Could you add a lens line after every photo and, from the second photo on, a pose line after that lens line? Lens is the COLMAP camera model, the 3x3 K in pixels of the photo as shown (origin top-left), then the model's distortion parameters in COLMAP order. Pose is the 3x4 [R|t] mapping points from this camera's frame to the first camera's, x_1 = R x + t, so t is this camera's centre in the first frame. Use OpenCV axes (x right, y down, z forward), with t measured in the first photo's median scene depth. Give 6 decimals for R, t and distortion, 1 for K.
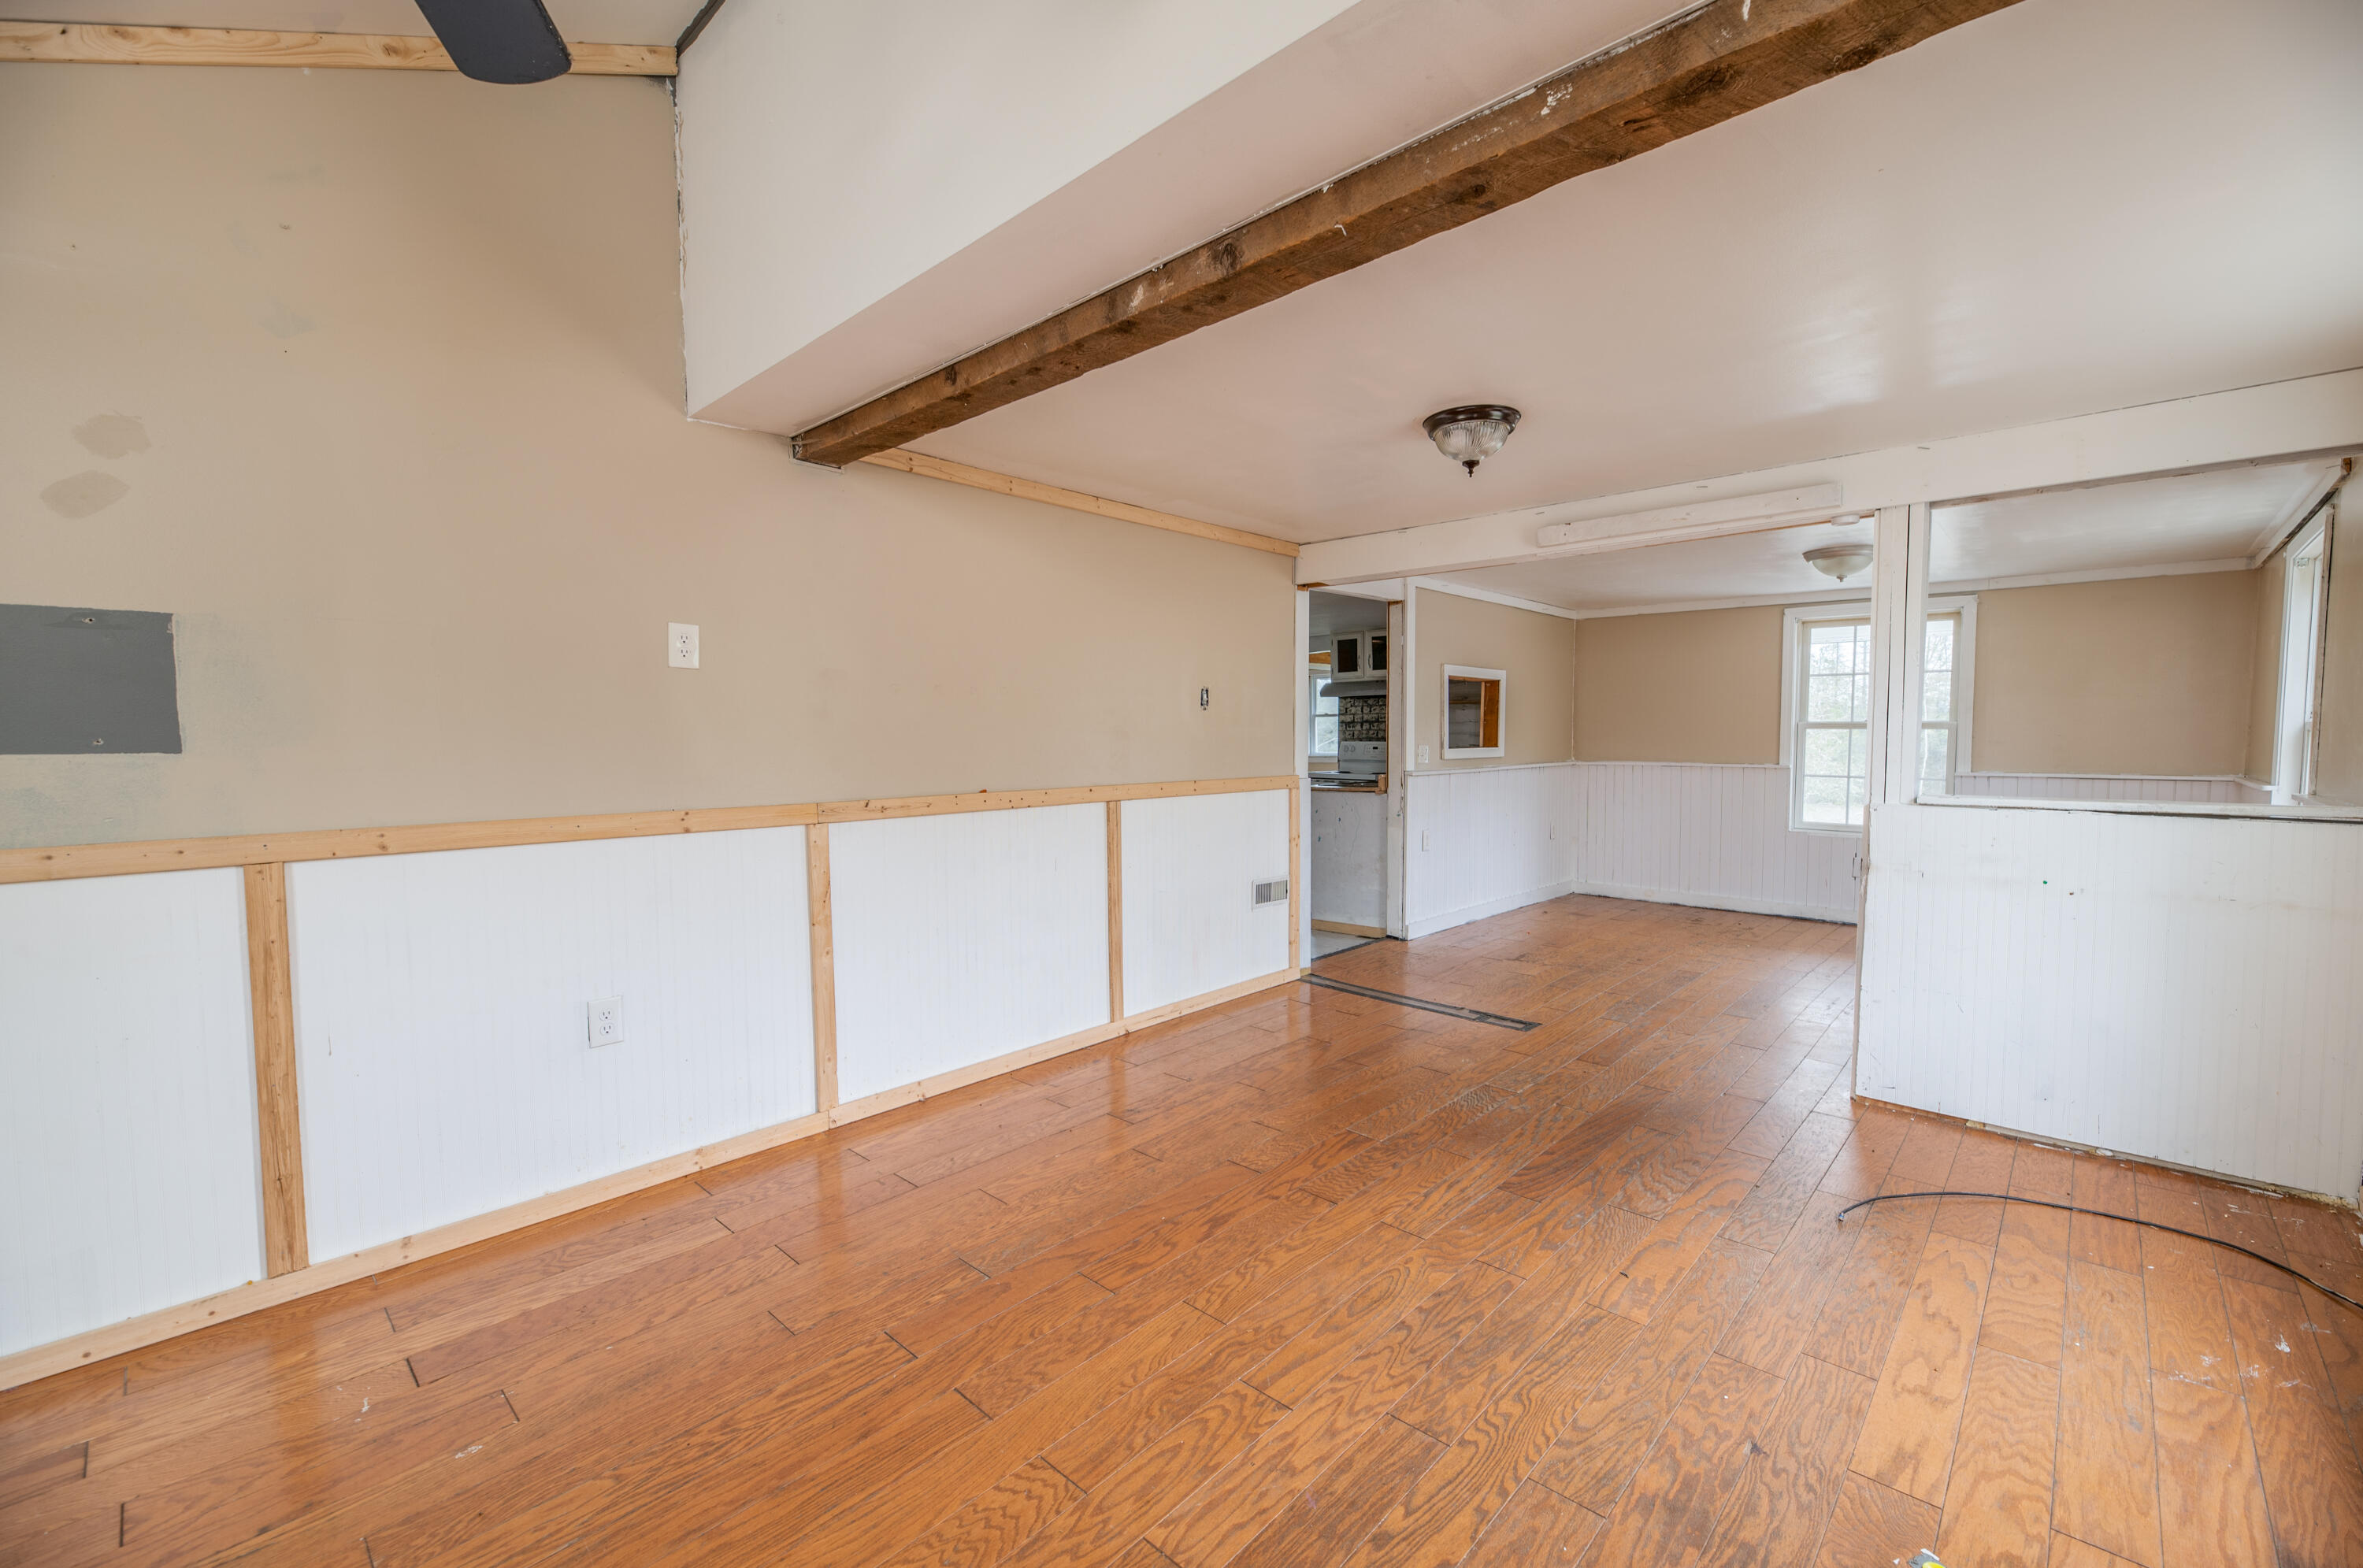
lens RADIAL K [[971.1, 0, 1195.8], [0, 971.1, 774.3], [0, 0, 1]] dist [-0.010547, -0.000300]
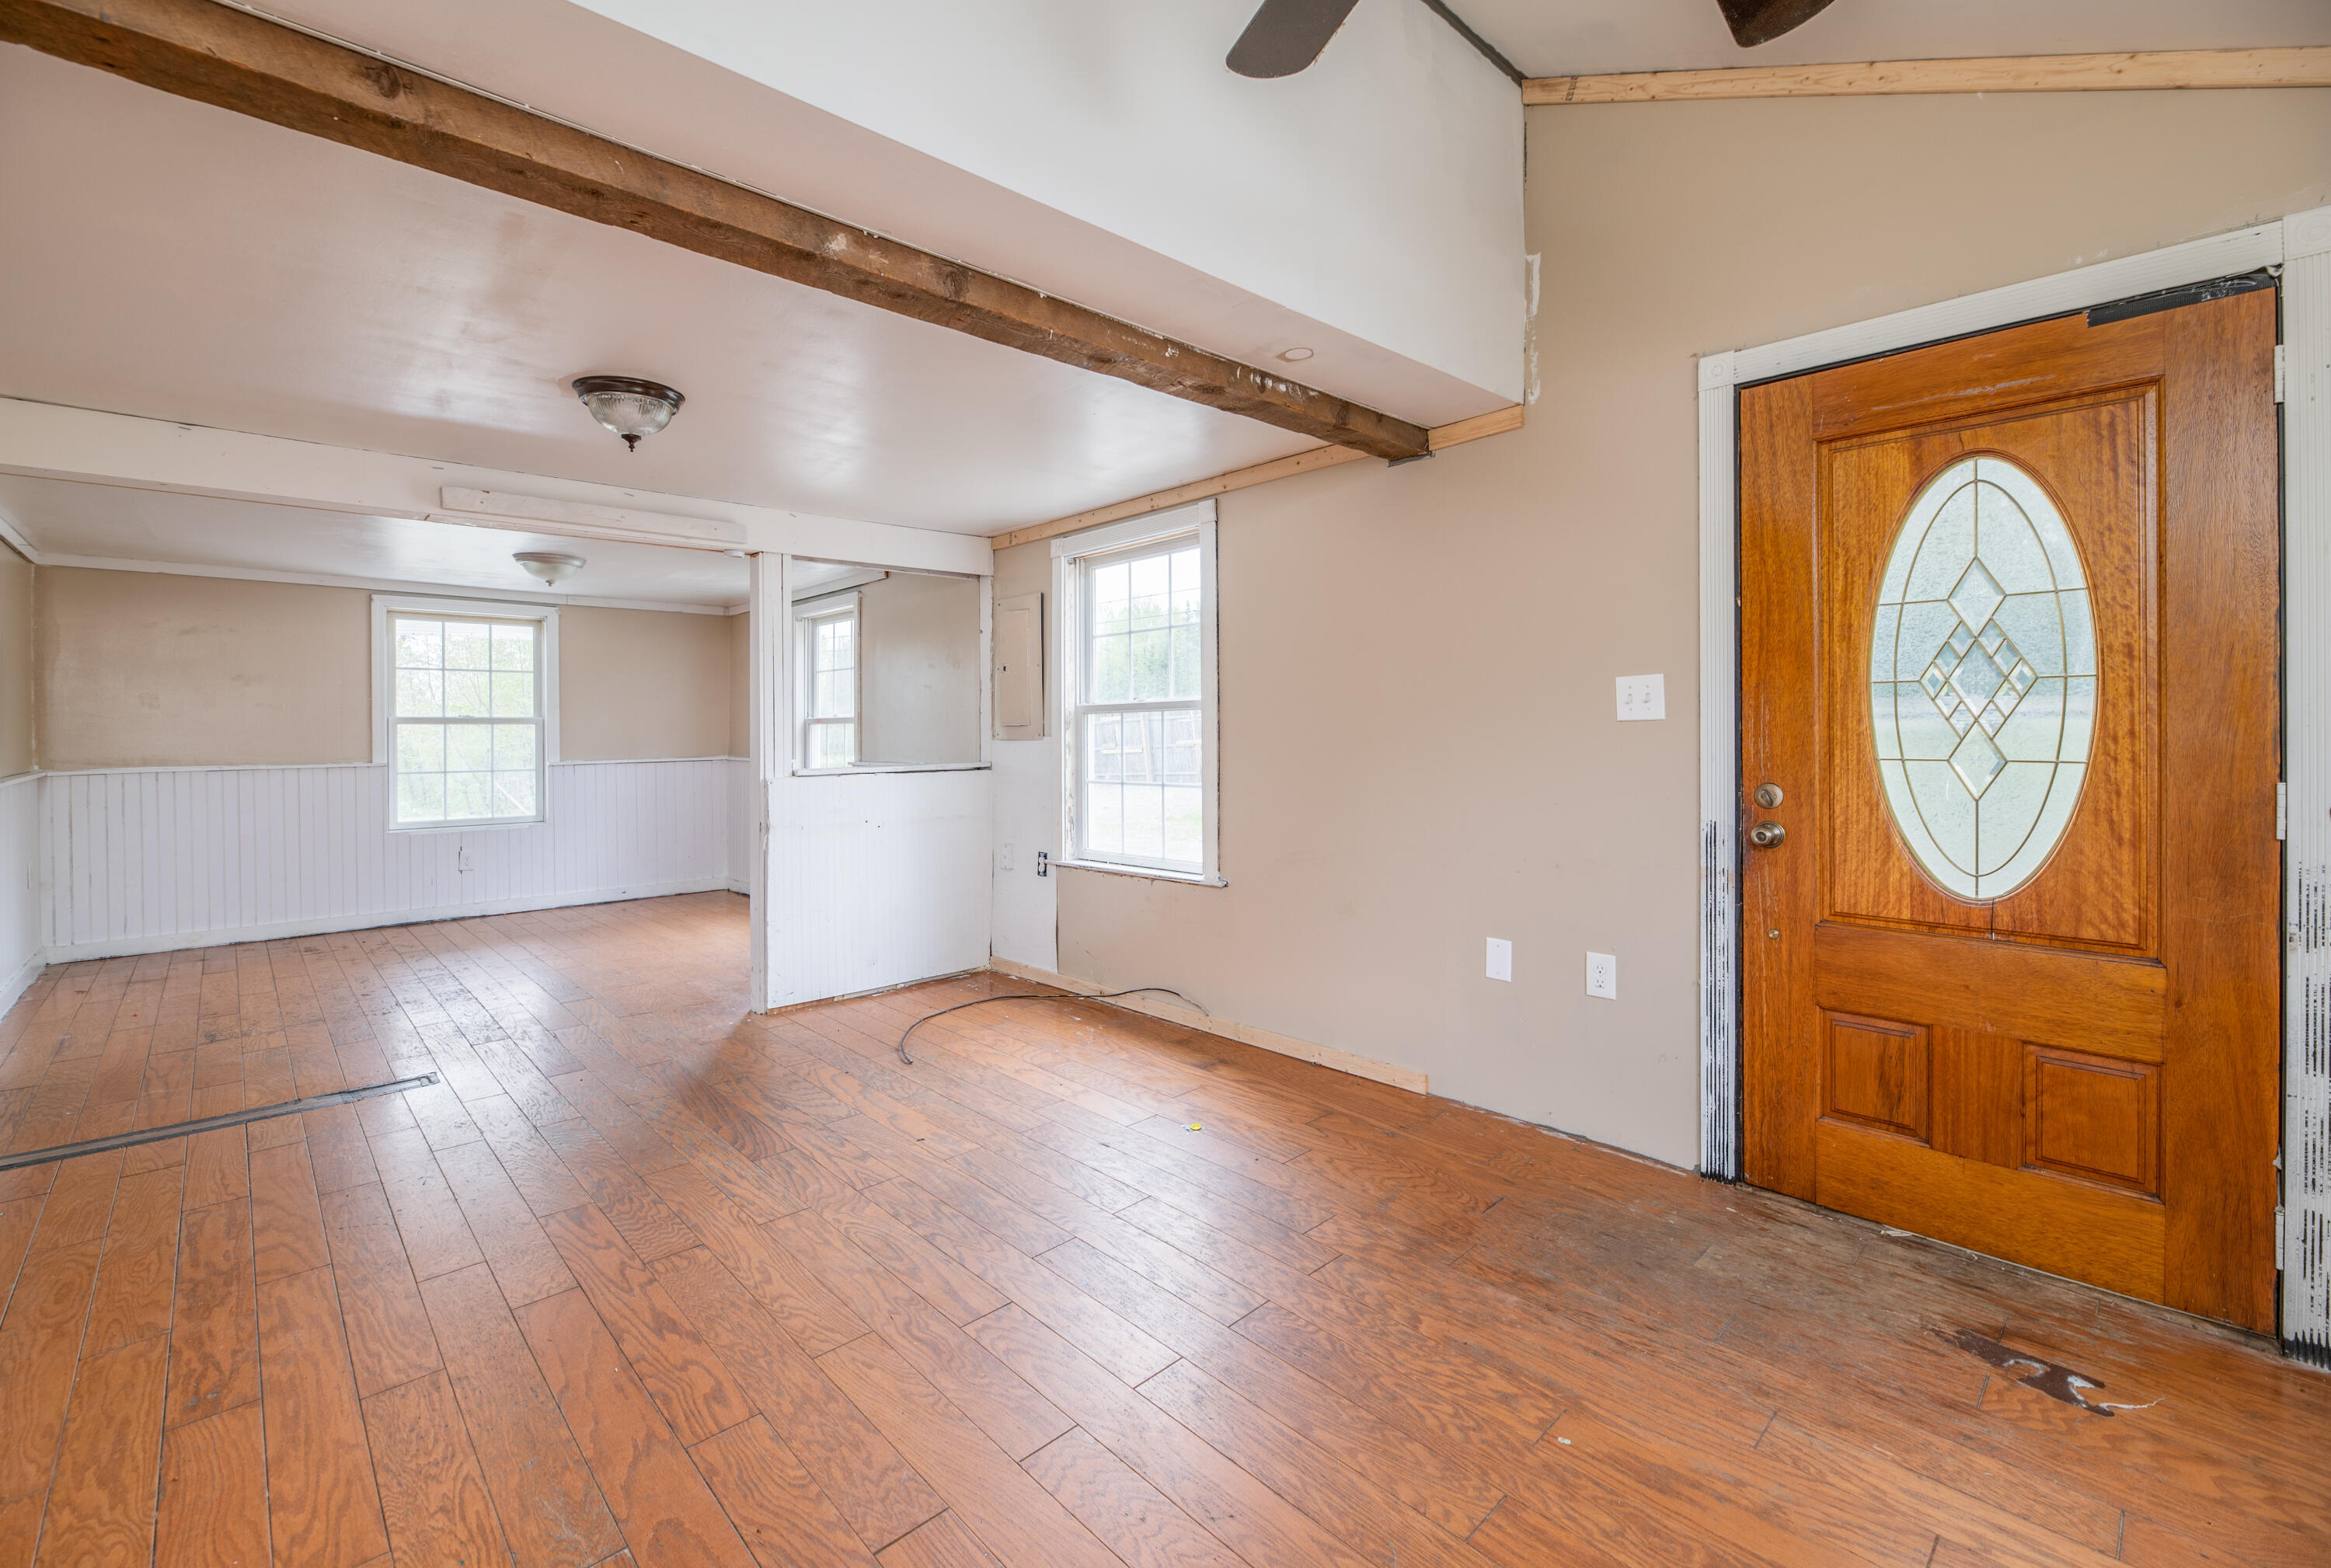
lens RADIAL K [[988.4, 0, 1167.4], [0, 988.4, 732.0], [0, 0, 1]] dist [-0.001814, -0.000304]
pose [[0.052803, -0.005538, 0.998590, -0.655885], [0.049861, 0.998752, 0.002902, -0.010351], [-0.997359, 0.049638, 0.053013, 0.440614]]
